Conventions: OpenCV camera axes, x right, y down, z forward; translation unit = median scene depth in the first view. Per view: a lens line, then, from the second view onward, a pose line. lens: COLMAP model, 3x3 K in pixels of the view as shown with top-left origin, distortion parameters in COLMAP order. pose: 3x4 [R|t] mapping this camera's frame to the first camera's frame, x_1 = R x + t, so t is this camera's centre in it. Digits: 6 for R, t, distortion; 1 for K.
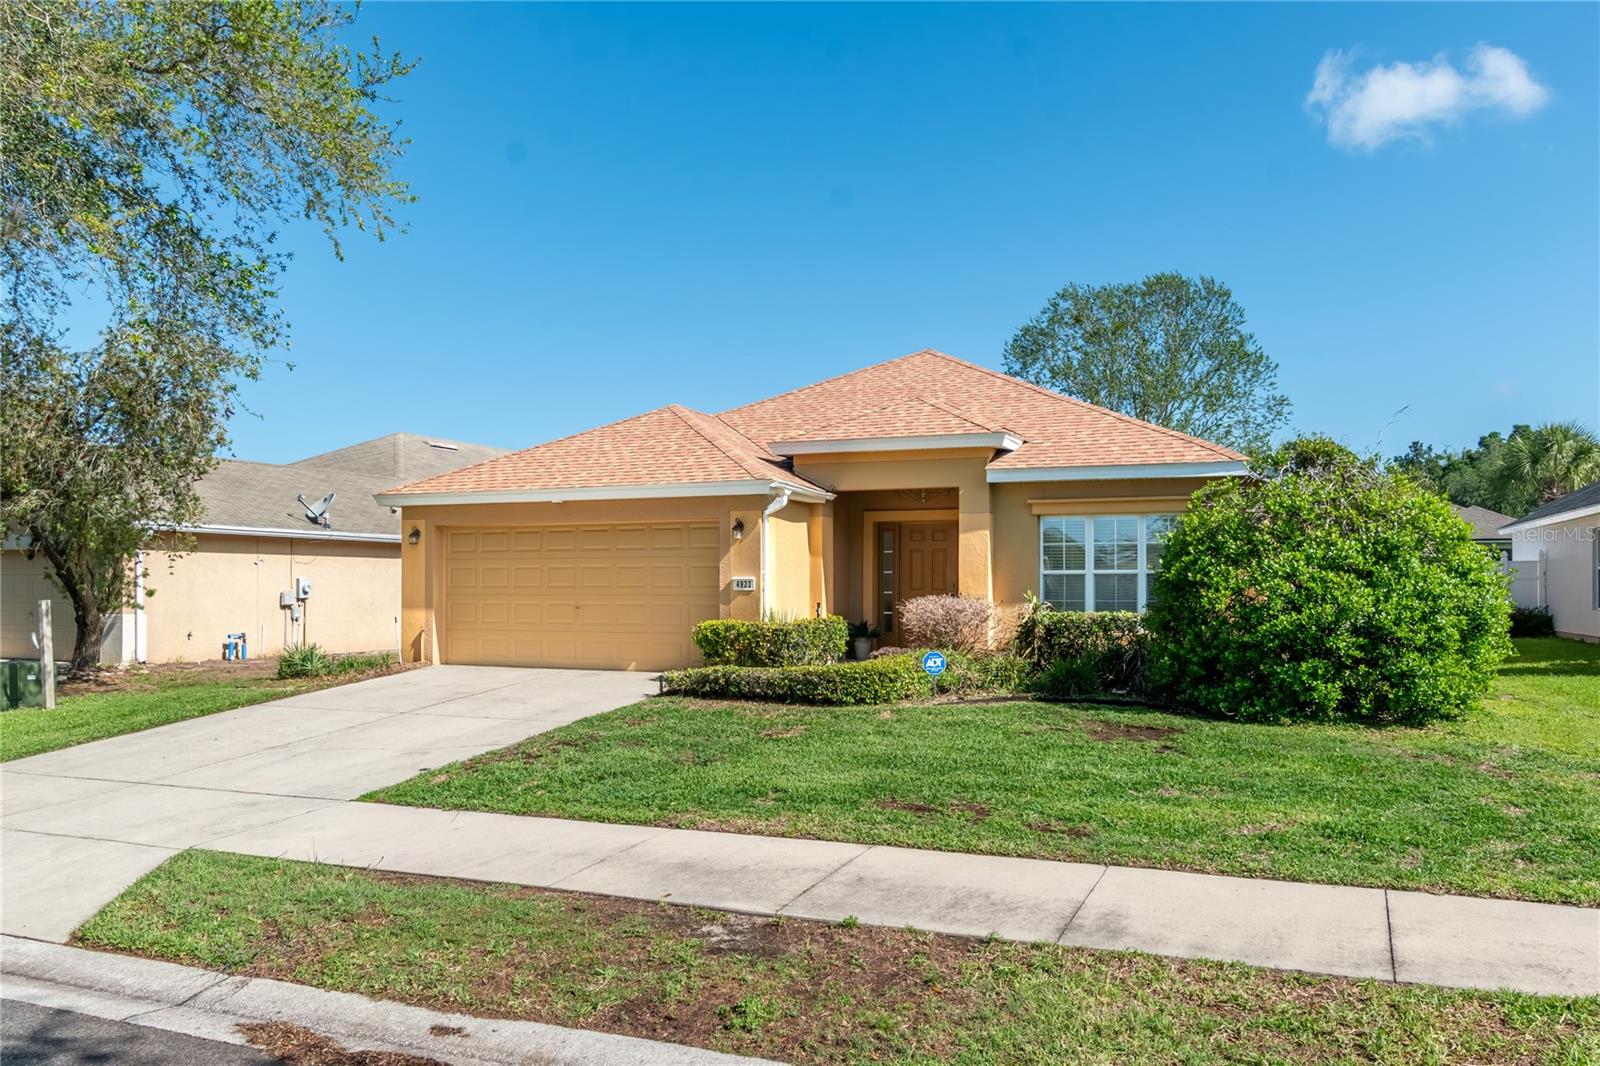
lens RADIAL K [[1100.1, 0, 827.1], [0, 1100.1, 606.7], [0, 0, 1]] dist [0.006930, 0.001624]
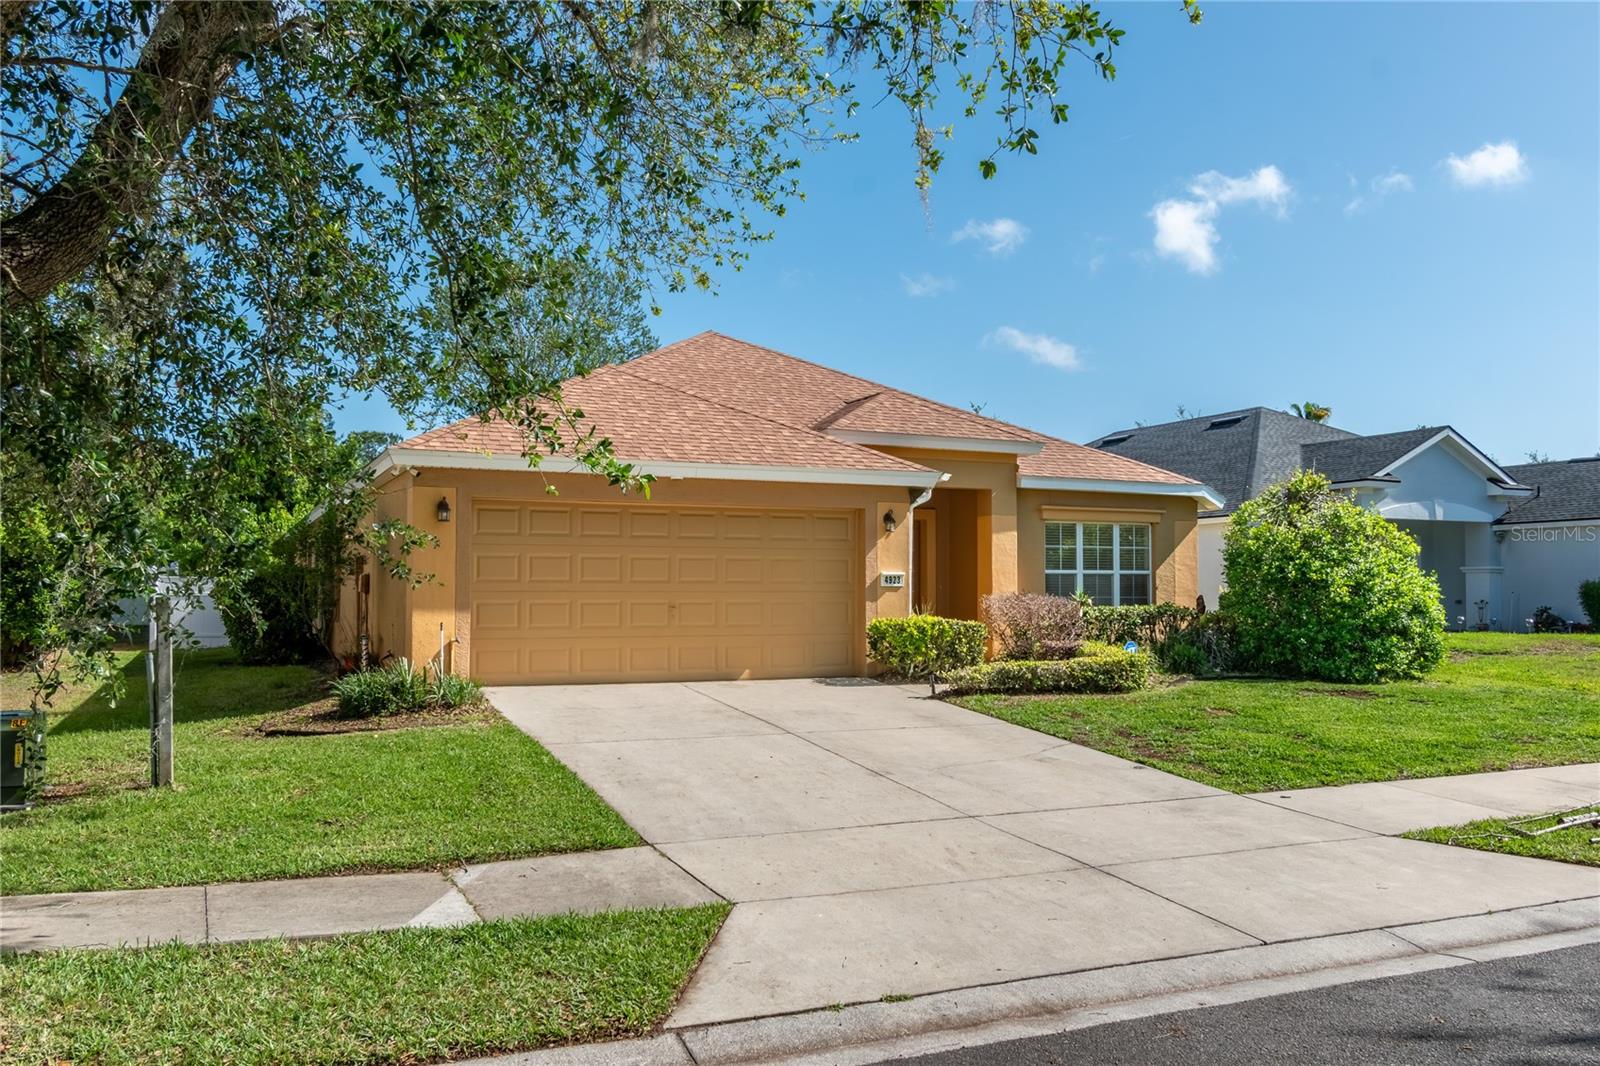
lens RADIAL K [[1278.5, 0, 800.0], [0, 1278.5, 533.0], [0, 0, 1]] dist [0.003493, 0.001132]
pose [[0.704869, 0.035440, 0.708451, -0.882375], [0.012573, 0.997970, -0.062433, 0.006872], [-0.709226, 0.052915, 0.702993, 0.272267]]
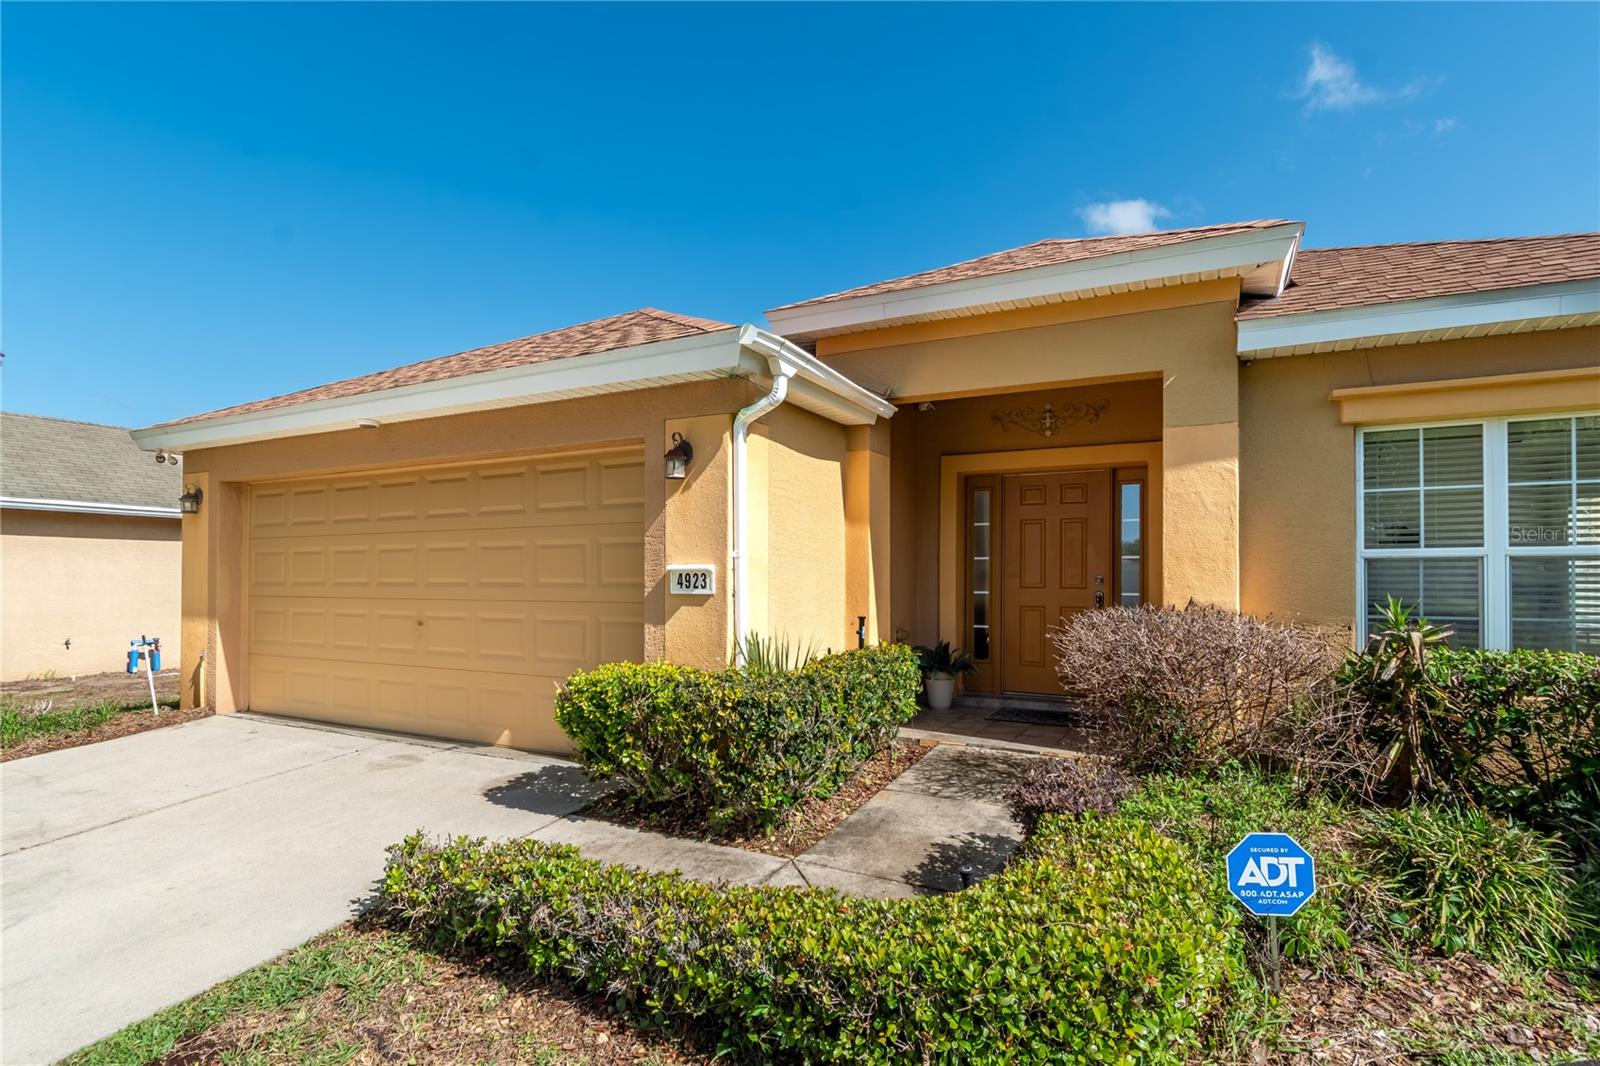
lens RADIAL K [[771.2, 0, 818.7], [0, 771.2, 578.8], [0, 0, 1]] dist [0.001057, -0.000508]
pose [[0.996817, 0.000002, -0.079720, 0.000657], [-0.001315, 0.999864, -0.016409, -0.015658], [0.079710, 0.016462, 0.996682, 0.668434]]
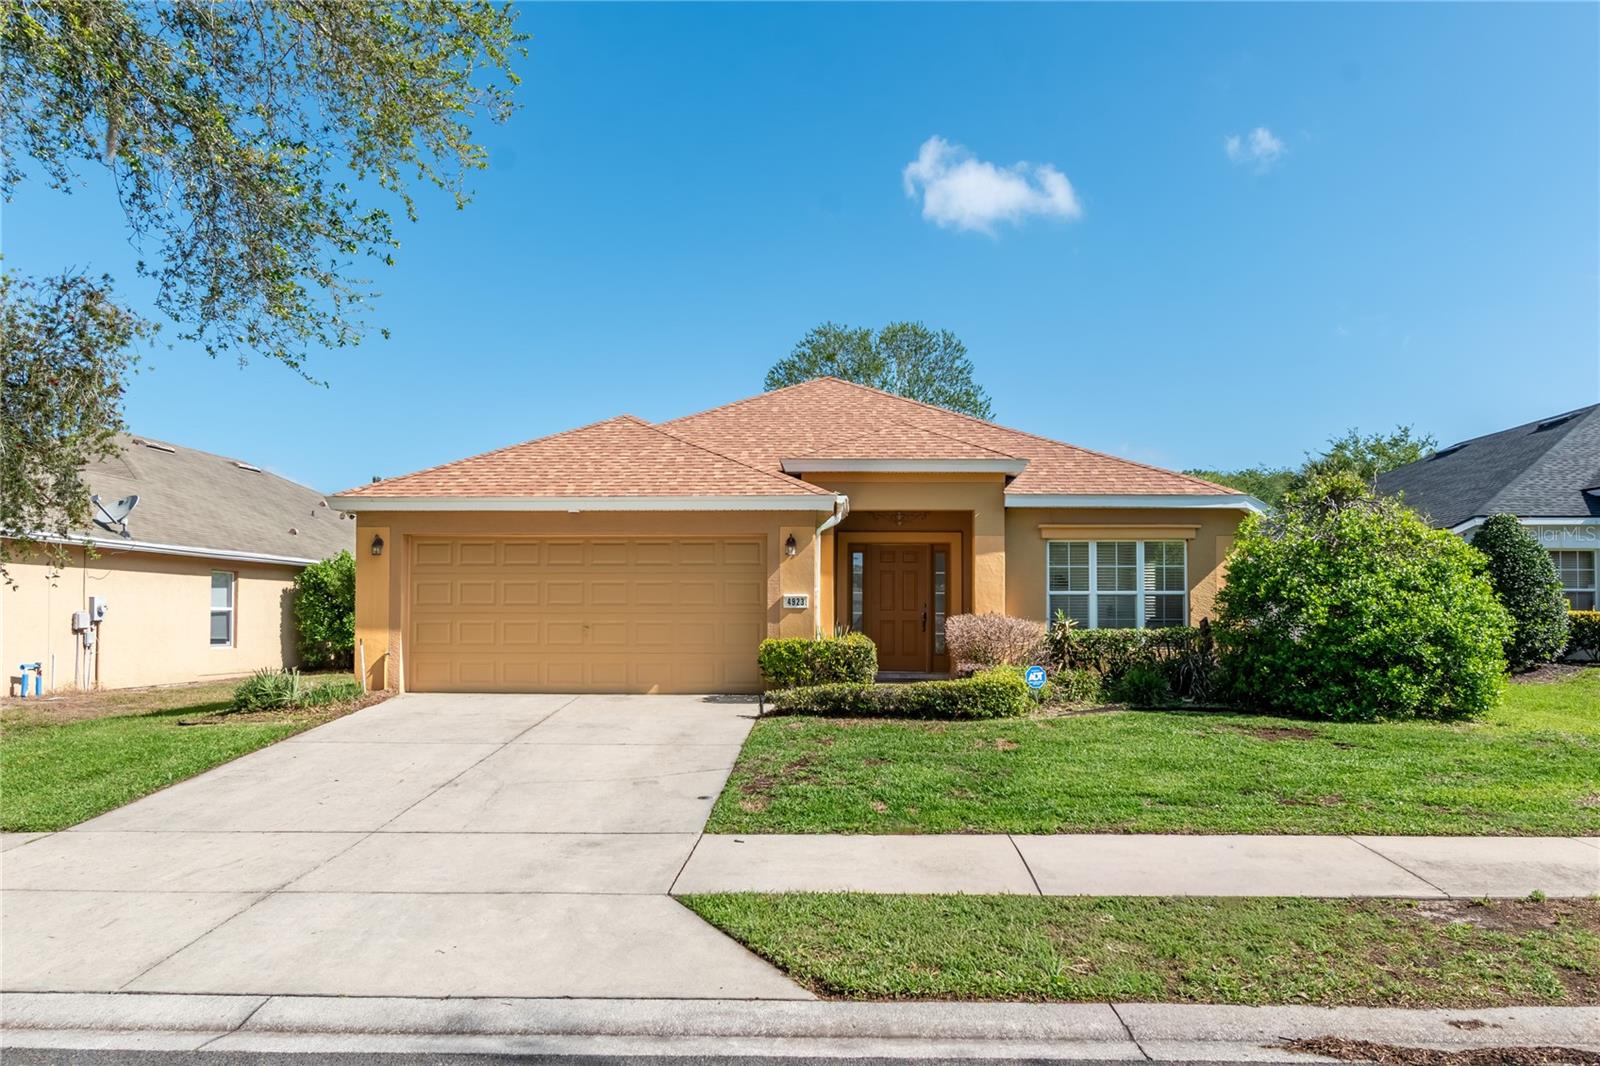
lens RADIAL K [[1095.6, 0, 797.6], [0, 1095.6, 613.4], [0, 0, 1]] dist [0.001199, 0.001431]
pose [[0.943427, 0.003620, 0.331560, -0.382908], [0.004147, 0.999733, -0.022715, 0.011612], [-0.331554, 0.022805, 0.943160, 0.082336]]
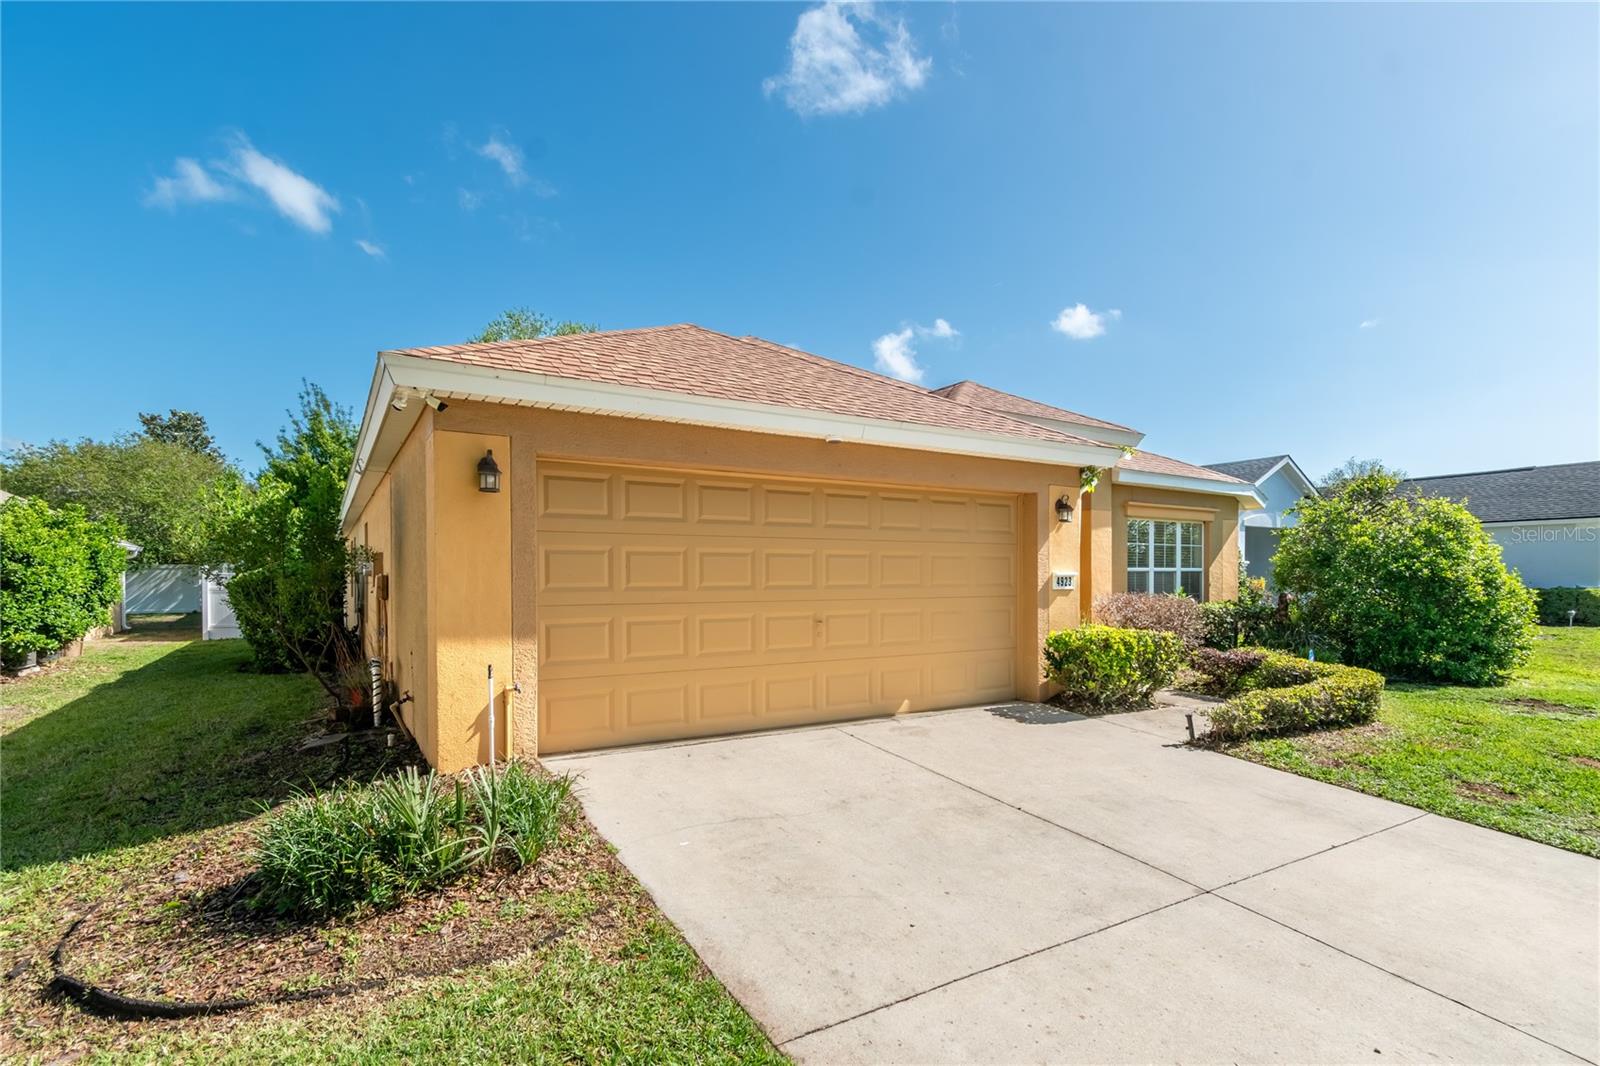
lens RADIAL K [[771.2, 0, 818.7], [0, 771.2, 578.8], [0, 0, 1]] dist [0.001057, -0.000508]
pose [[0.594252, -0.000671, 0.804279, -0.594557], [0.017973, 0.999761, -0.012445, -0.017944], [-0.804078, 0.021851, 0.594122, 0.789725]]
